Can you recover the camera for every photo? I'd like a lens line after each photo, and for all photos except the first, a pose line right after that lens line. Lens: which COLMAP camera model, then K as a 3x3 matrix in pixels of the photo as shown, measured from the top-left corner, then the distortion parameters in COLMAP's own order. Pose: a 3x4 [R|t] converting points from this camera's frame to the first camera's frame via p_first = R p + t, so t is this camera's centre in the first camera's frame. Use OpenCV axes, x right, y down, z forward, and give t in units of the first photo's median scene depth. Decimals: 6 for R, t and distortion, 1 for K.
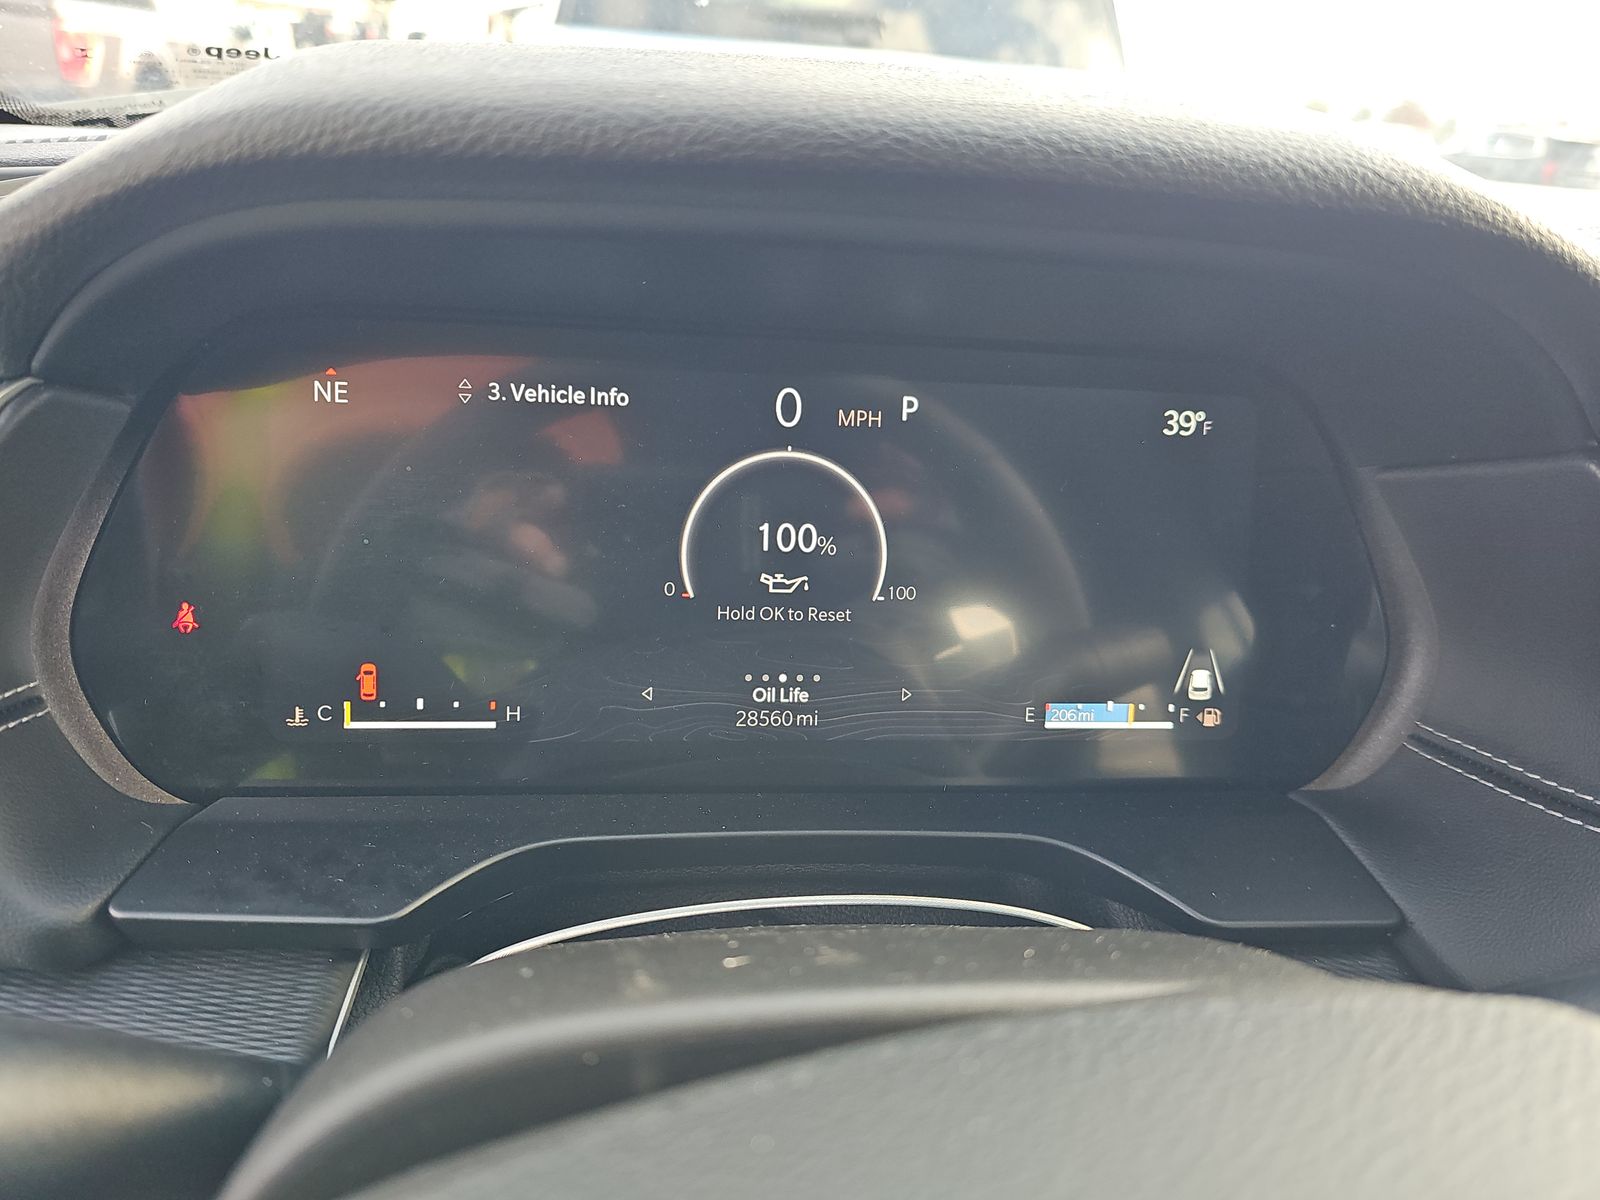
lens RADIAL K [[1065.2, 0, 788.2], [0, 1065.2, 606.0], [0, 0, 1]] dist [0.052394, -0.048086]
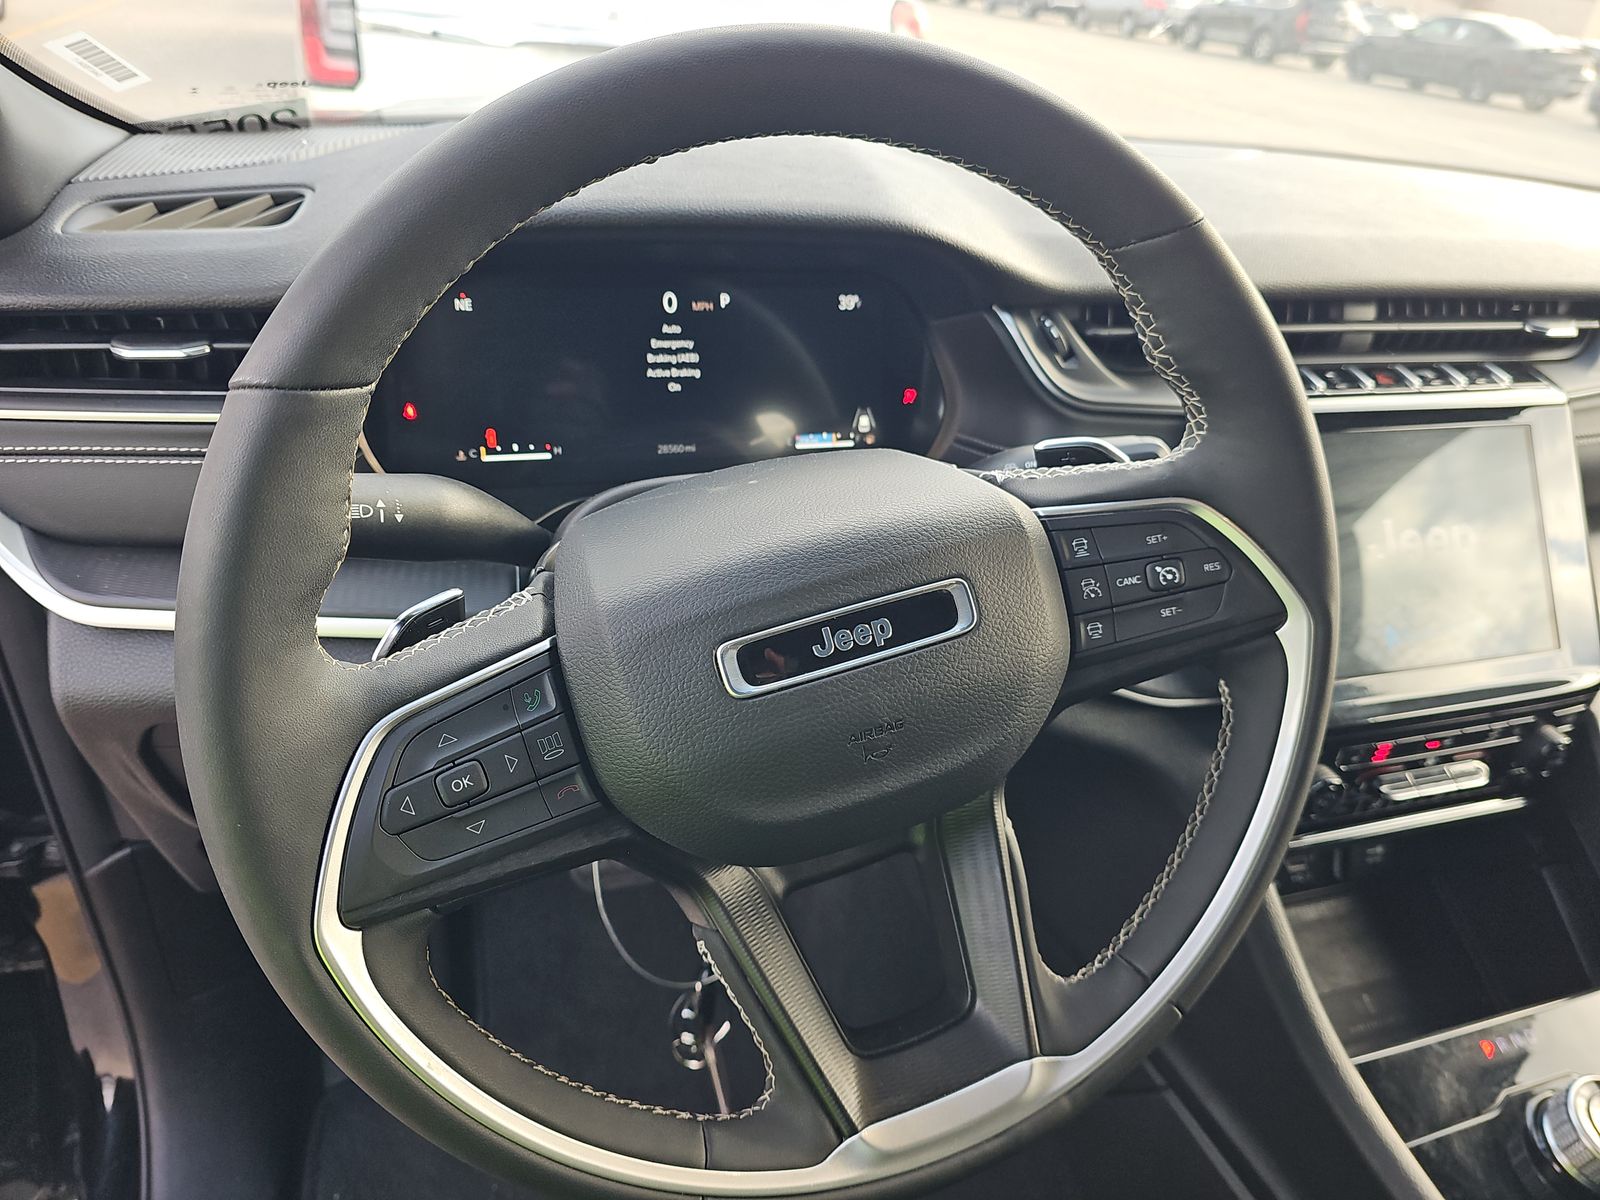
lens RADIAL K [[1065.2, 0, 790.7], [0, 1065.2, 612.8], [0, 0, 1]] dist [0.052394, -0.048086]
pose [[0.983860, -0.086040, 0.156896, -0.154753], [0.065861, 0.989381, 0.129568, 0.175138], [-0.166378, -0.117143, 0.979079, -1.262367]]
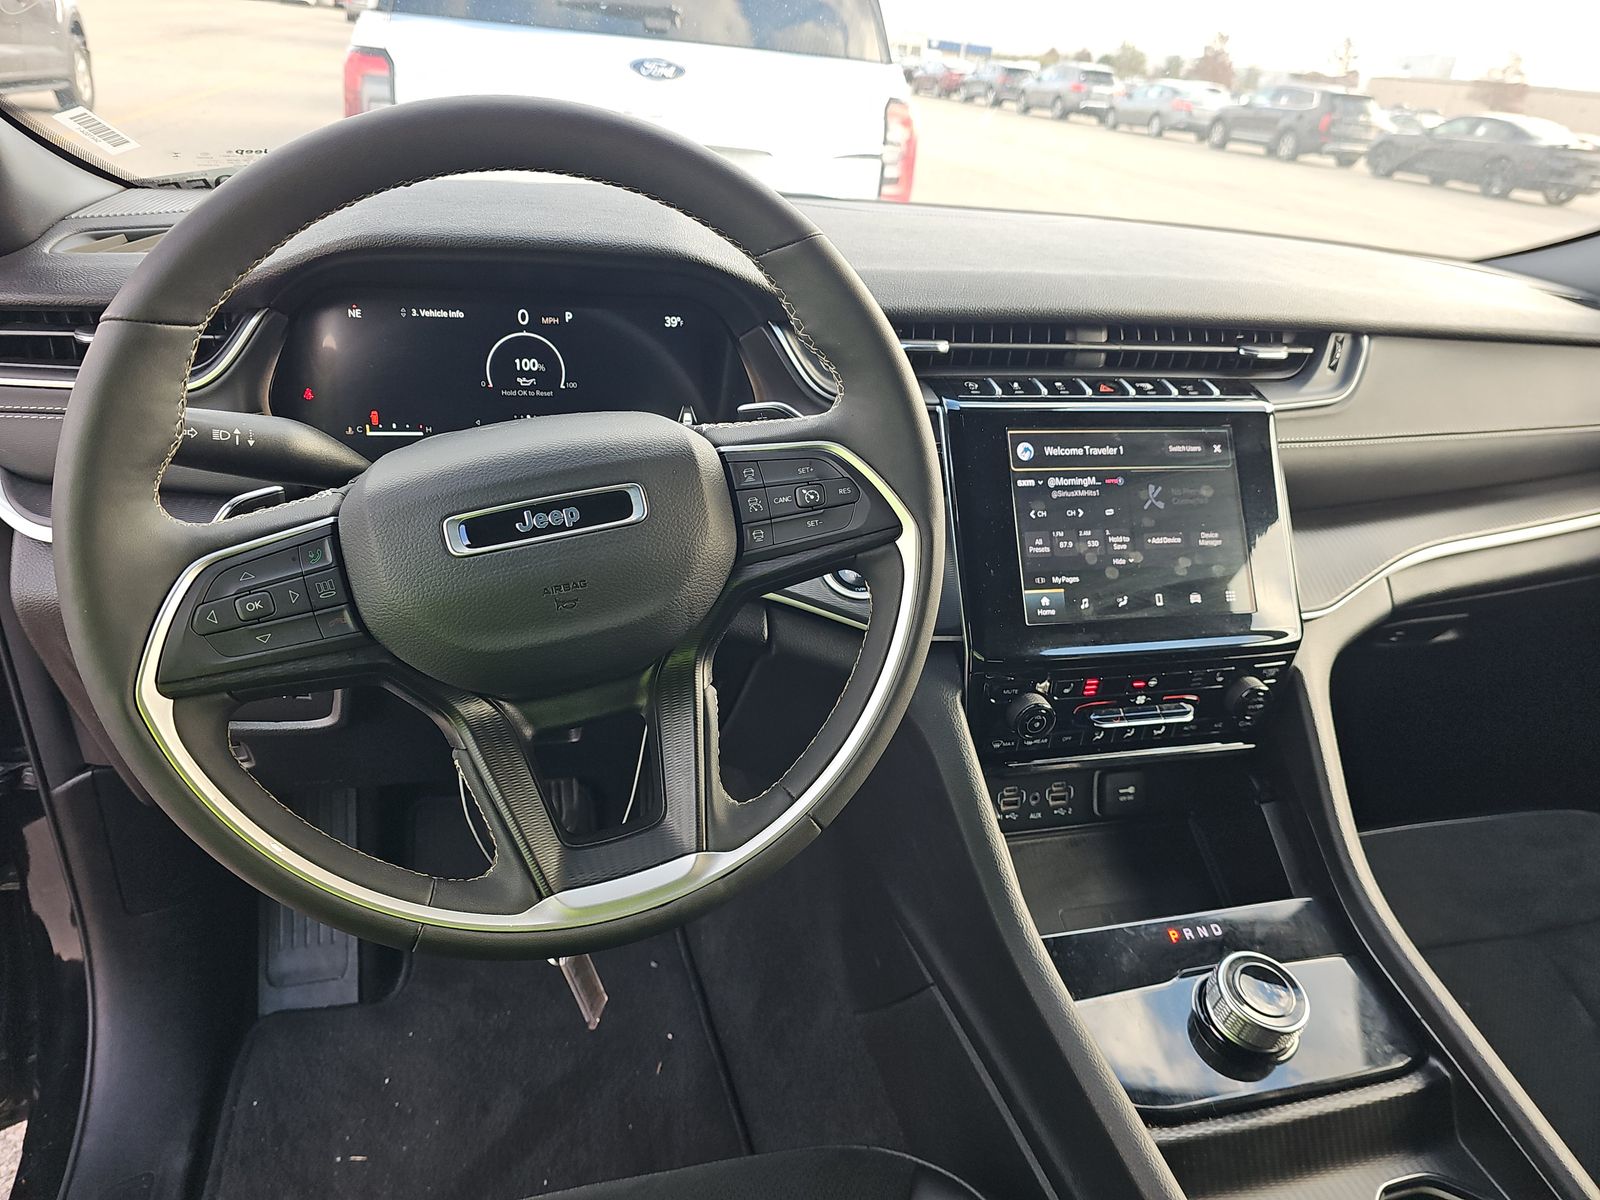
lens RADIAL K [[1065.2, 0, 789.2], [0, 1065.2, 602.2], [0, 0, 1]] dist [0.052394, -0.048086]
pose [[0.990852, -0.053032, 0.124093, 0.298900], [0.047677, 0.997815, 0.045731, 0.457994], [-0.126247, -0.039396, 0.991216, -1.875013]]
